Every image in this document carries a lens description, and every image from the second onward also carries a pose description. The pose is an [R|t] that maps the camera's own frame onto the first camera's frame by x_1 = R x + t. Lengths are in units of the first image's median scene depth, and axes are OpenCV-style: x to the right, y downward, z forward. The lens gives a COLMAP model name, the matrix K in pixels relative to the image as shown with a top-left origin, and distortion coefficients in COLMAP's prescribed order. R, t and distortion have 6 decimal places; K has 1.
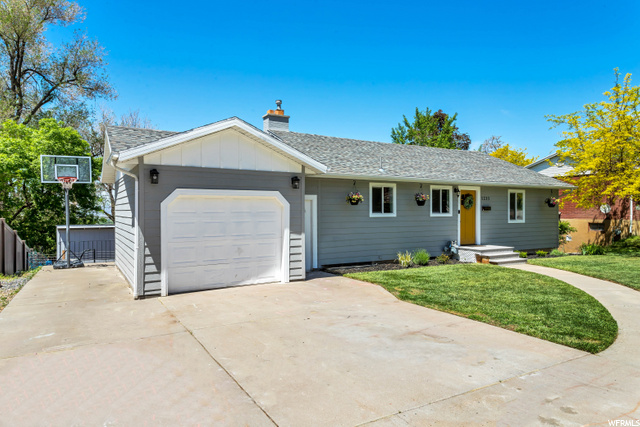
lens RADIAL K [[419.6, 0, 323.8], [0, 419.6, 213.3], [0, 0, 1]] dist [0.012193, -0.002957]
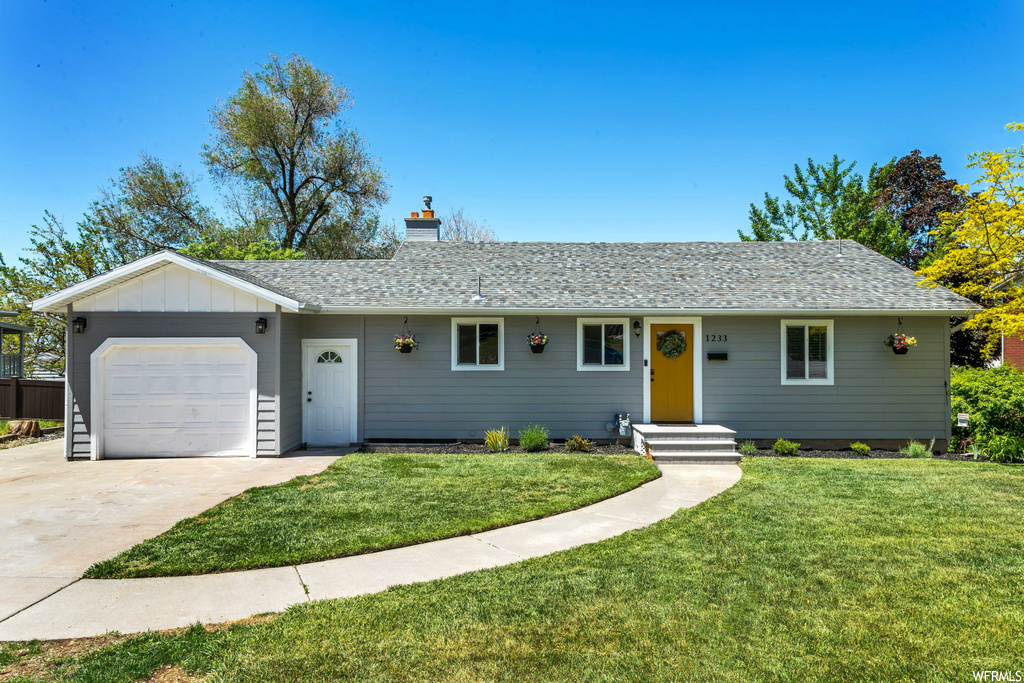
lens RADIAL K [[671.4, 0, 512.6], [0, 671.4, 340.8], [0, 0, 1]] dist [0.012193, -0.002957]
pose [[0.866270, -0.001246, -0.499575, 0.688492], [-0.003167, 0.999963, -0.007987, -0.028291], [0.499566, 0.008501, 0.866234, 0.134396]]
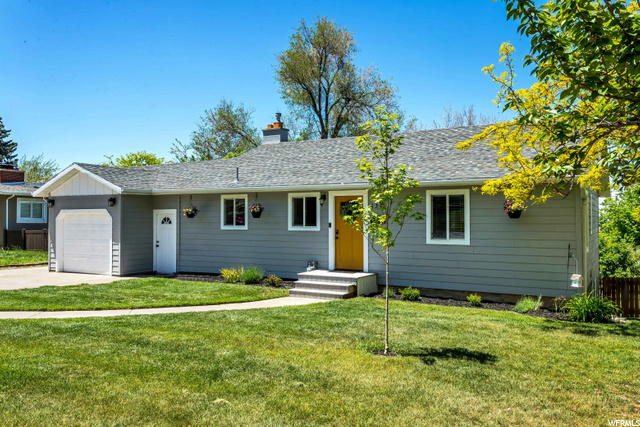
lens RADIAL K [[527.1, 0, 319.9], [0, 527.1, 212.6], [0, 0, 1]] dist [-0.009120, -0.006002]
pose [[0.477183, -0.008369, -0.878764, 1.286875], [-0.003471, 0.999929, -0.011408, -0.016903], [0.878797, 0.008494, 0.477120, 0.581884]]
